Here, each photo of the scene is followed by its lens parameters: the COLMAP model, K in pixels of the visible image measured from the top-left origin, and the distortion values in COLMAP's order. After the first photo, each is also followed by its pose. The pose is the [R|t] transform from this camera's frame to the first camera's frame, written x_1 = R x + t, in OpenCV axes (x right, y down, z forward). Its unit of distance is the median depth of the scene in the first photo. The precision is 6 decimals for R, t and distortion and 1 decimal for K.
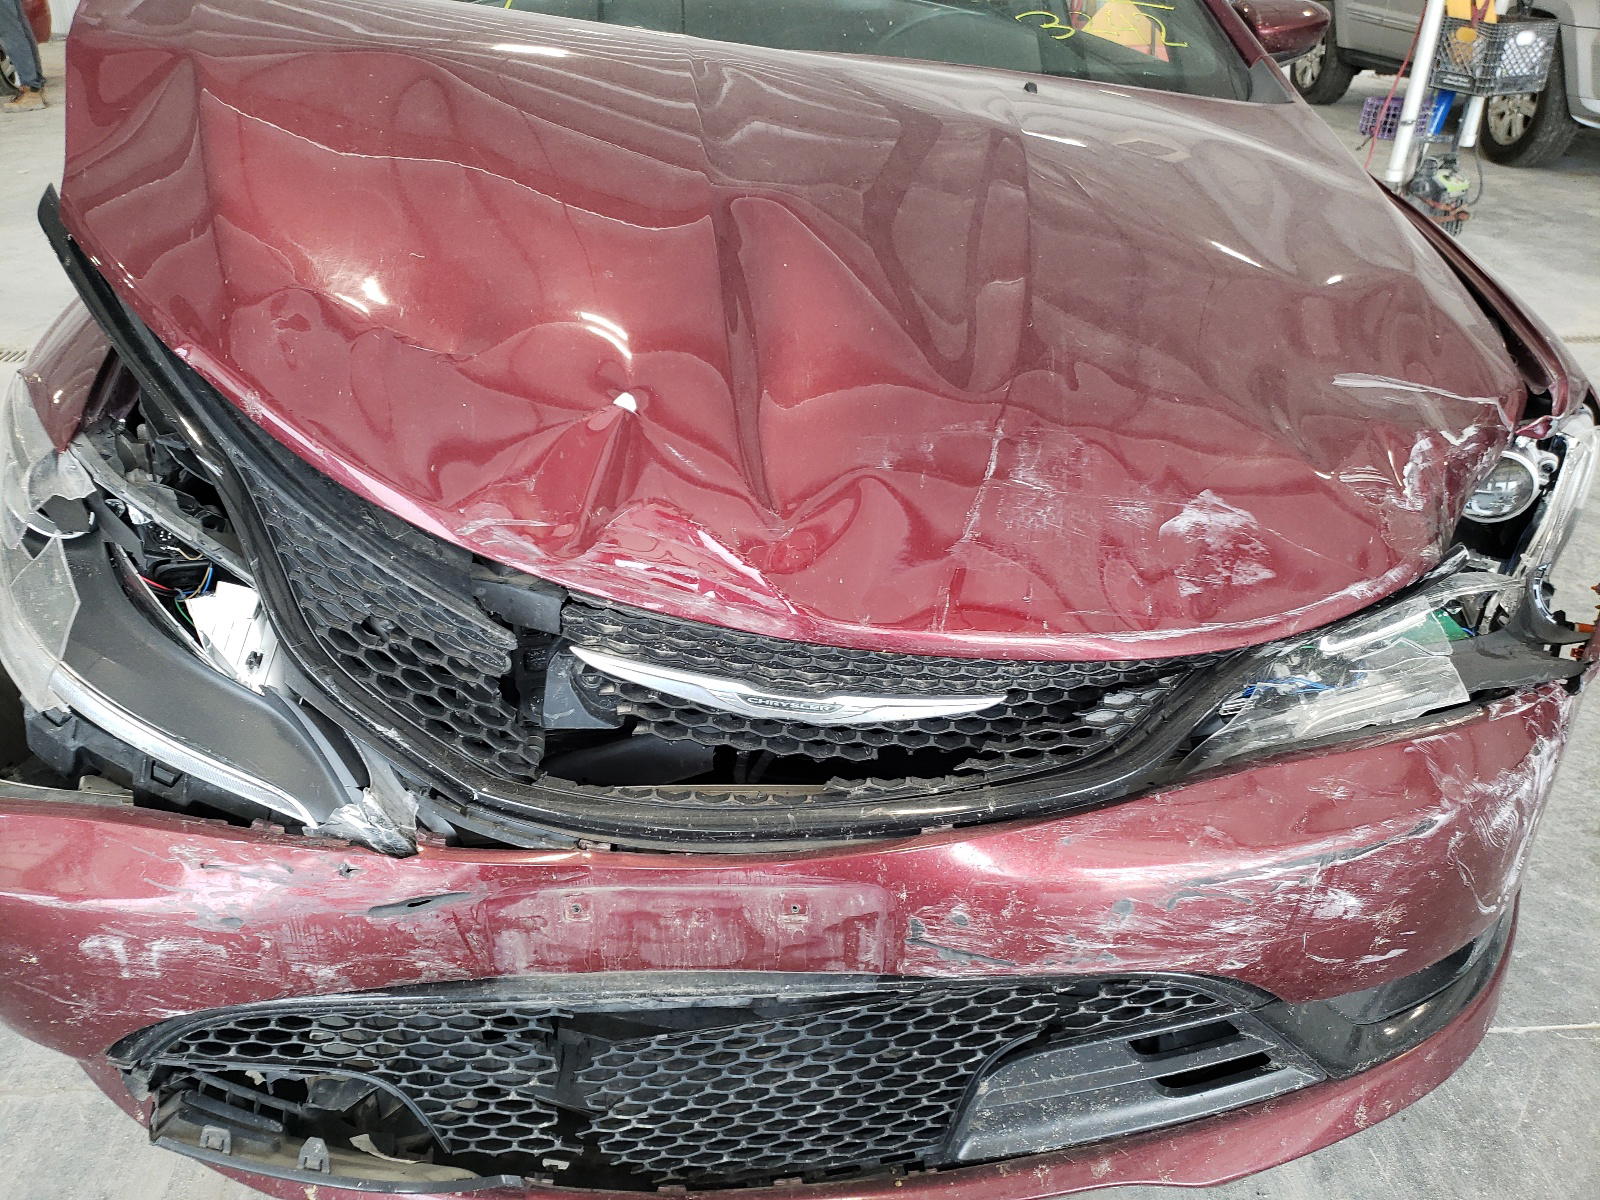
lens RADIAL K [[1222.4, 0, 776.8], [0, 1222.4, 604.3], [0, 0, 1]] dist [0.038117, -0.029289]
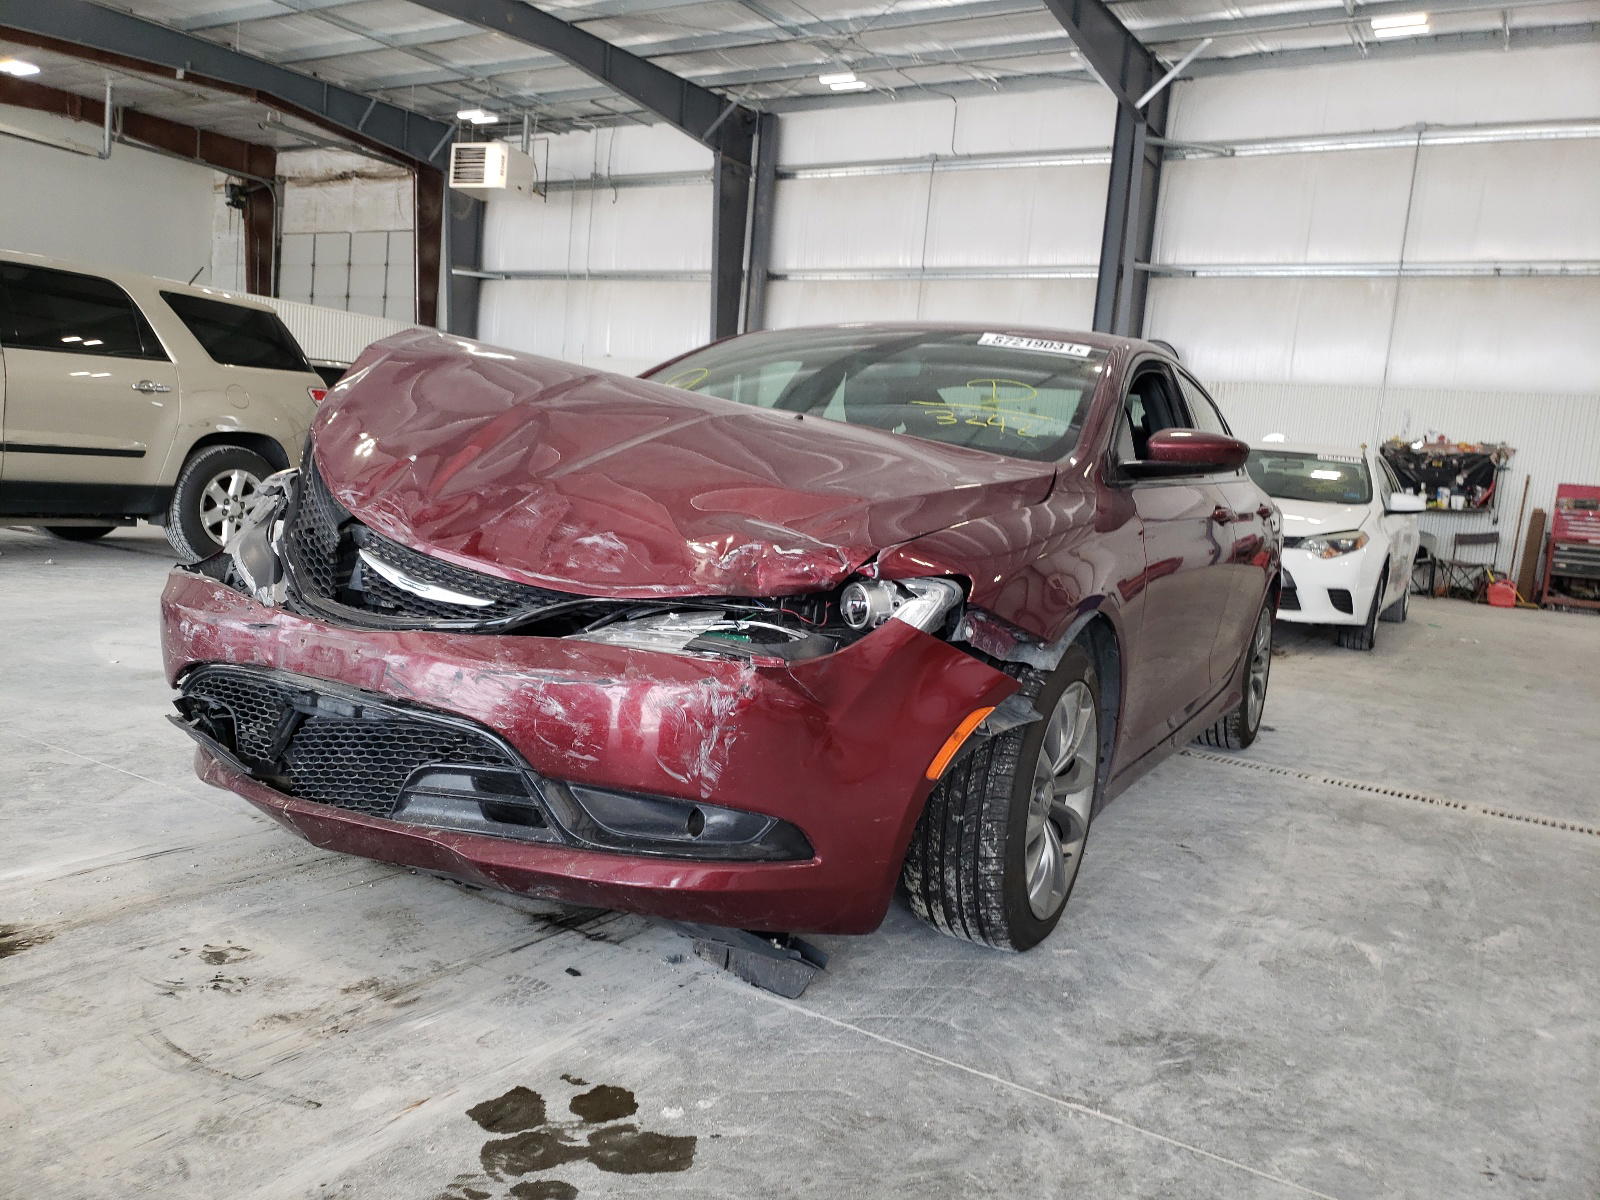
lens RADIAL K [[1222.4, 0, 776.8], [0, 1222.4, 604.3], [0, 0, 1]] dist [0.038117, -0.029289]
pose [[0.826023, 0.145244, -0.544600, 1.808272], [-0.354111, 0.885458, -0.300948, 0.563151], [0.438510, 0.441439, 0.782841, -0.453246]]
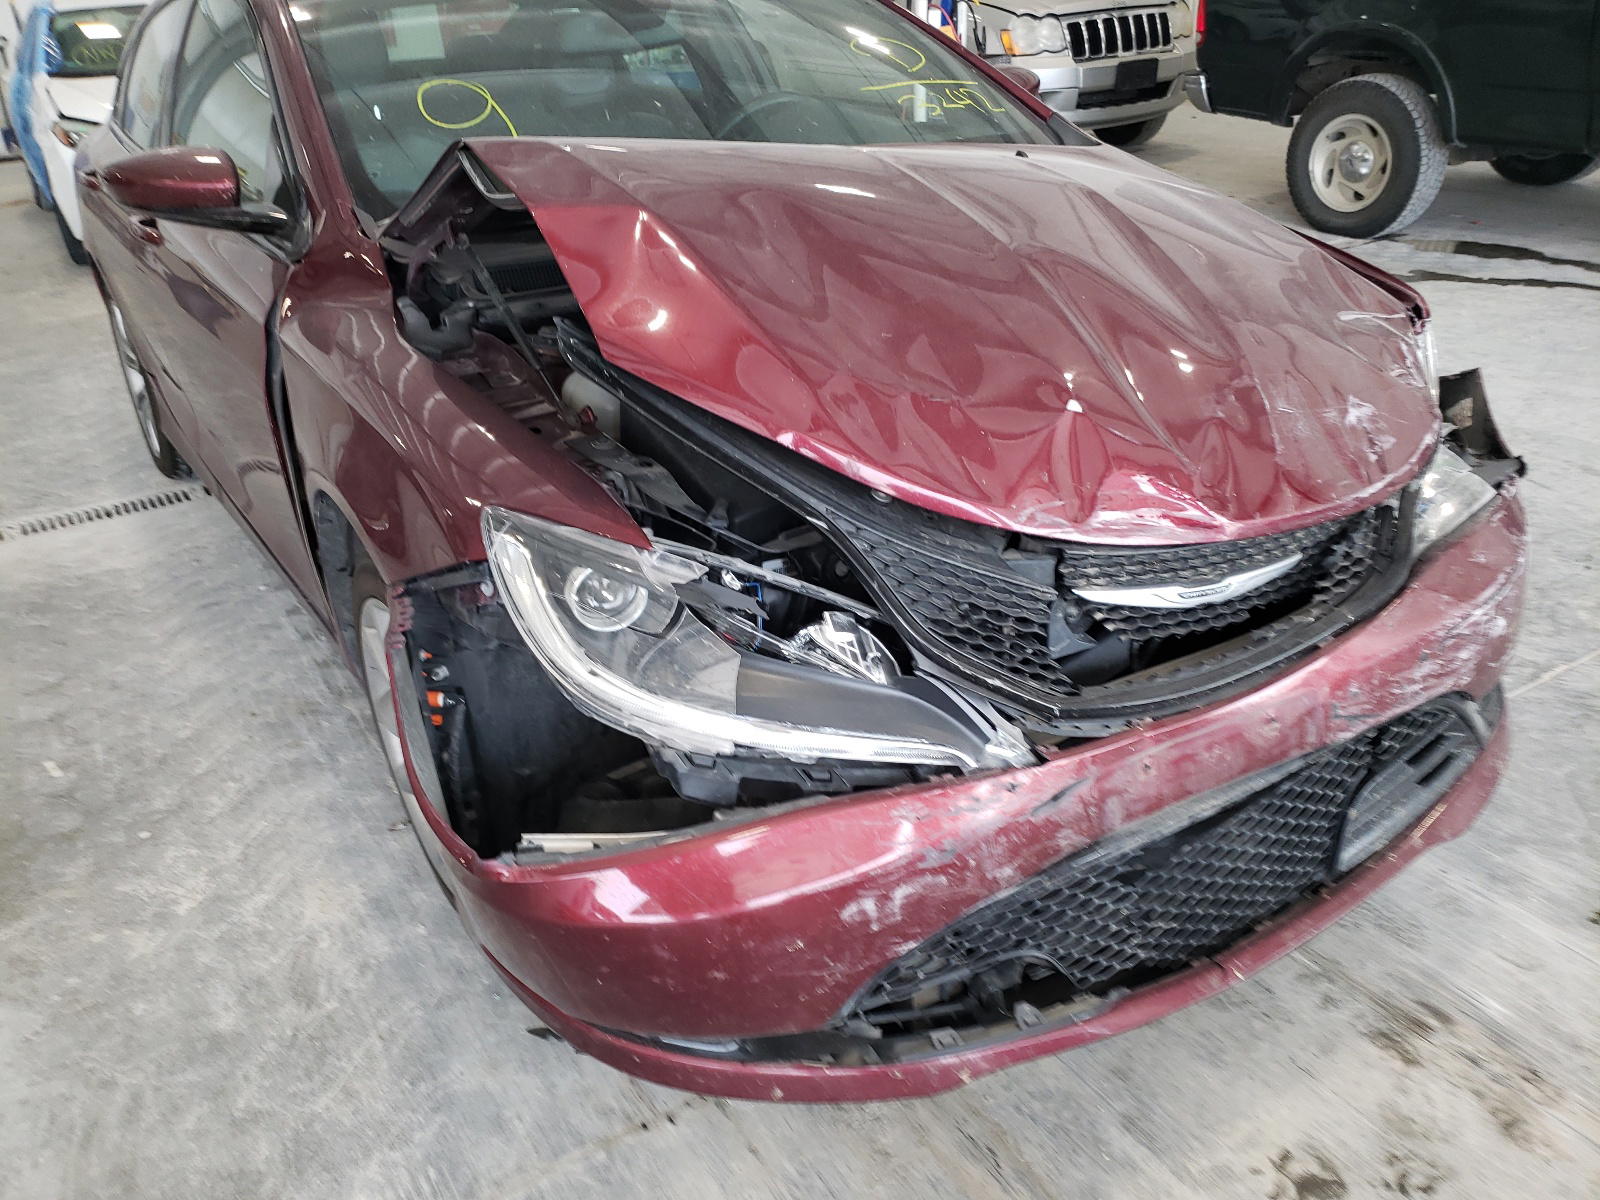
lens RADIAL K [[1222.4, 0, 776.8], [0, 1222.4, 604.3], [0, 0, 1]] dist [0.038117, -0.029289]
pose [[0.883892, -0.247203, 0.397021, -1.022970], [0.268261, 0.963343, 0.002587, -0.043344], [-0.383106, 0.104219, 0.917806, -0.129211]]
